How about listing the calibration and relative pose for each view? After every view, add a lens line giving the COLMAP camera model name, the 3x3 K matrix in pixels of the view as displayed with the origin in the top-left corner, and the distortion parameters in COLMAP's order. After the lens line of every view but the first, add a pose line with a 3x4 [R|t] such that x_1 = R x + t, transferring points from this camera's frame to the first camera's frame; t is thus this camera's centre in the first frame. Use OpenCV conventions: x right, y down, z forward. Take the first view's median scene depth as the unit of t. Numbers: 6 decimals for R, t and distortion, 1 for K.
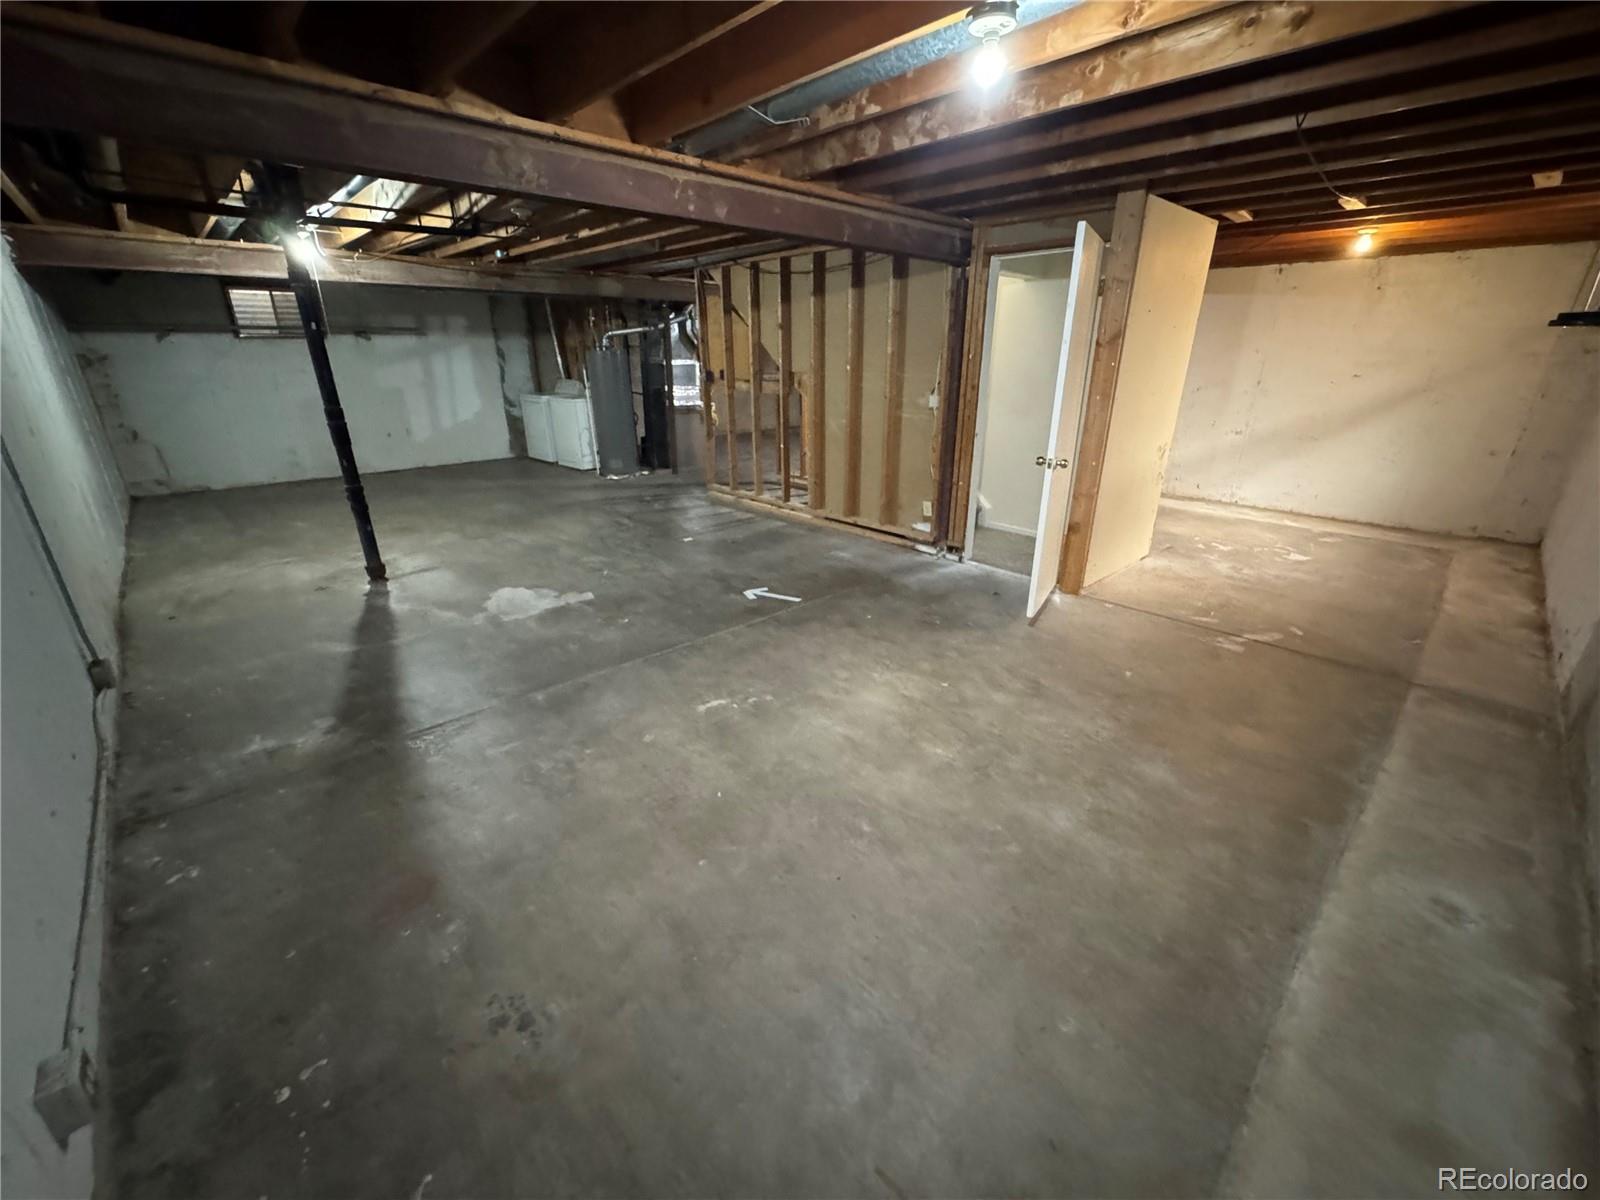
lens RADIAL K [[638.0, 0, 802.2], [0, 638.0, 598.5], [0, 0, 1]] dist [-0.003934, 0.000490]
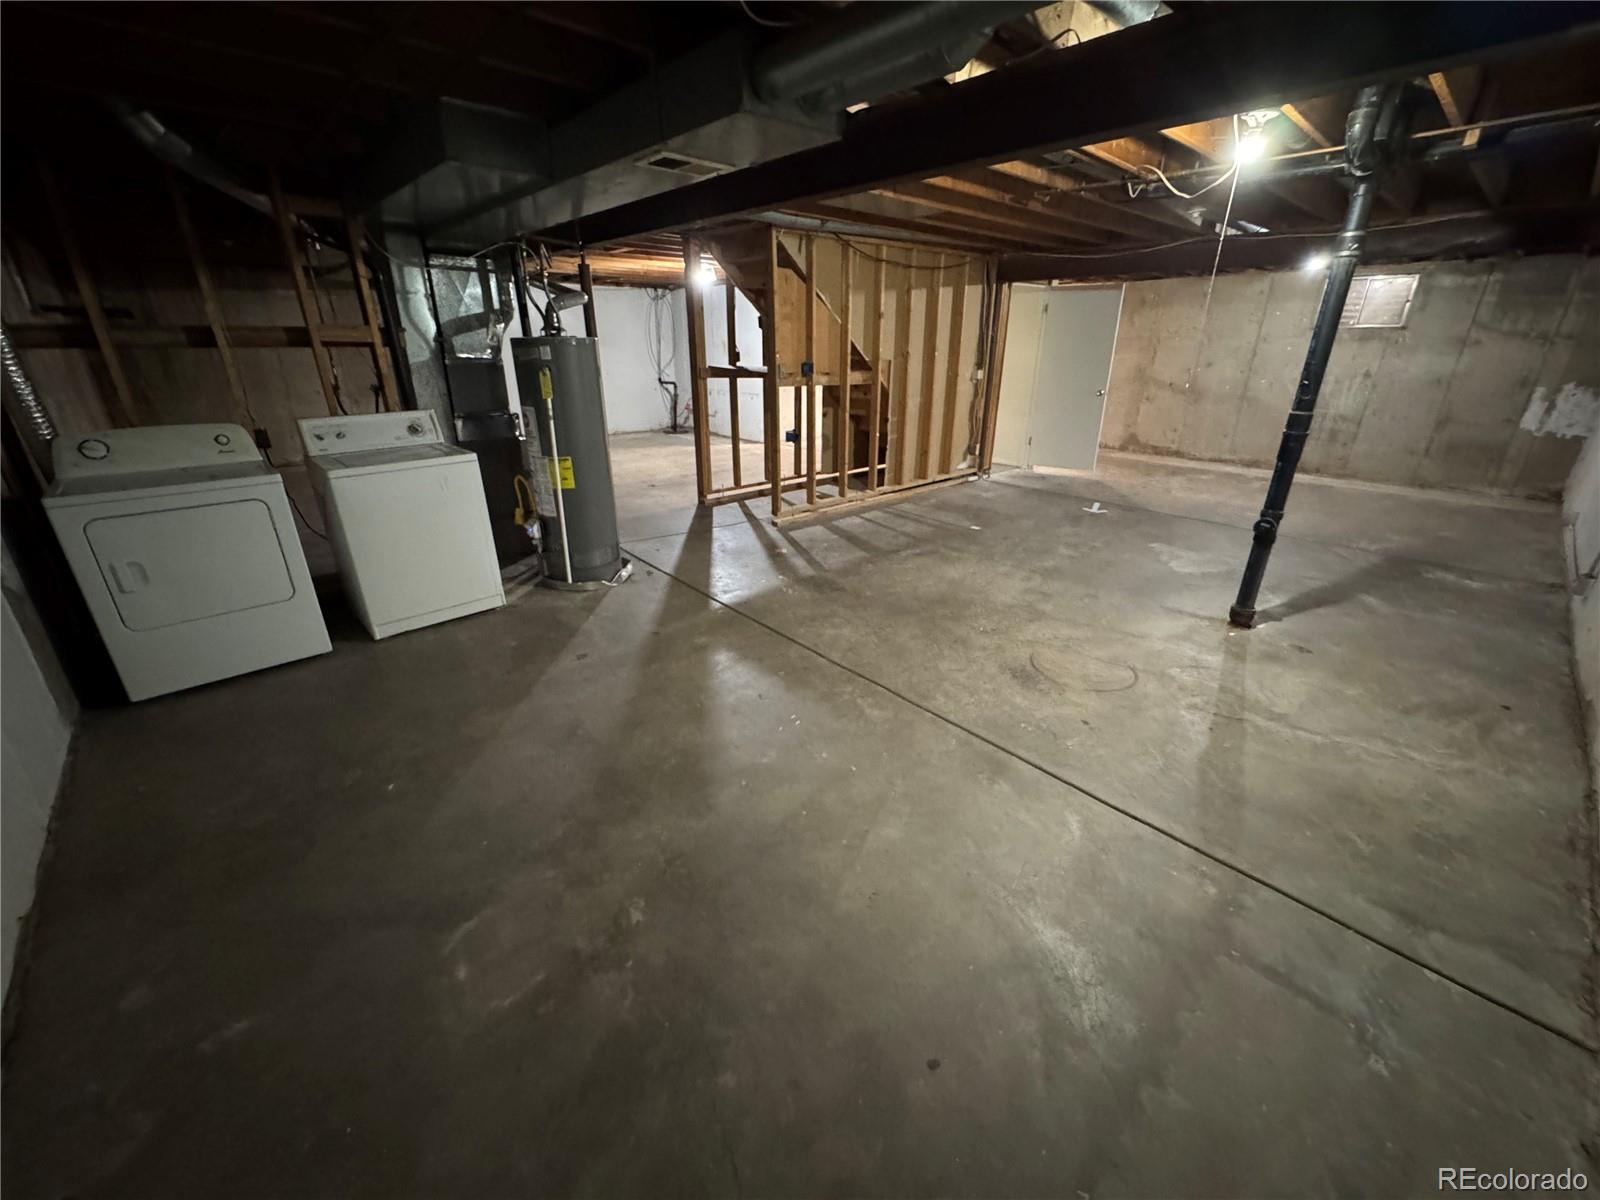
lens RADIAL K [[638.0, 0, 802.5], [0, 638.0, 597.1], [0, 0, 1]] dist [-0.003934, 0.000490]
pose [[0.022701, -0.372540, 0.927739, -1.325868], [0.356226, 0.870084, 0.340671, -0.499733], [-0.934124, 0.322751, 0.152460, 1.296288]]
